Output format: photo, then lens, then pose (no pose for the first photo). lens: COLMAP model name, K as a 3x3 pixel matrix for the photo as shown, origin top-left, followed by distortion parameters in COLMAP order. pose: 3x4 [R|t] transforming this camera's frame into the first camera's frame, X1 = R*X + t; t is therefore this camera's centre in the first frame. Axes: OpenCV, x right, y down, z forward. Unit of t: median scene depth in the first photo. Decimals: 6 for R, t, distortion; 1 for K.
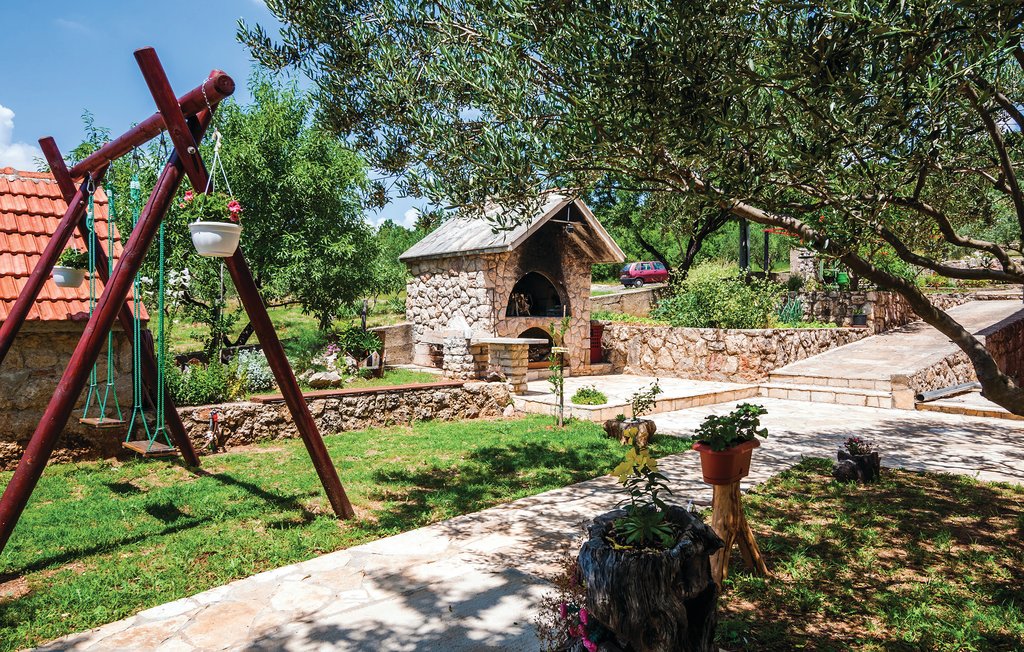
lens RADIAL K [[683.6, 0, 512.0], [0, 683.6, 326.0], [0, 0, 1]] dist [0.006268, 0.000545]
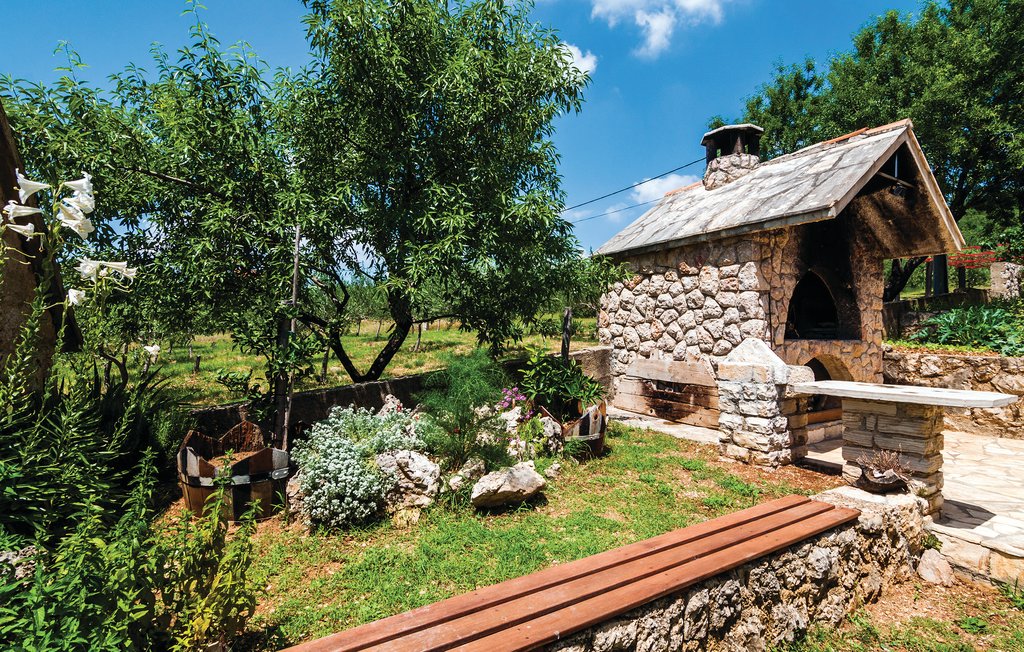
lens RADIAL K [[483.5, 0, 512.0], [0, 483.5, 326.0], [0, 0, 1]] dist [-0.000429, -0.000018]
pose [[0.981287, 0.001940, -0.192541, -0.186784], [-0.009146, 0.999290, -0.036548, -0.008610], [0.192333, 0.037625, 0.980608, 0.614865]]
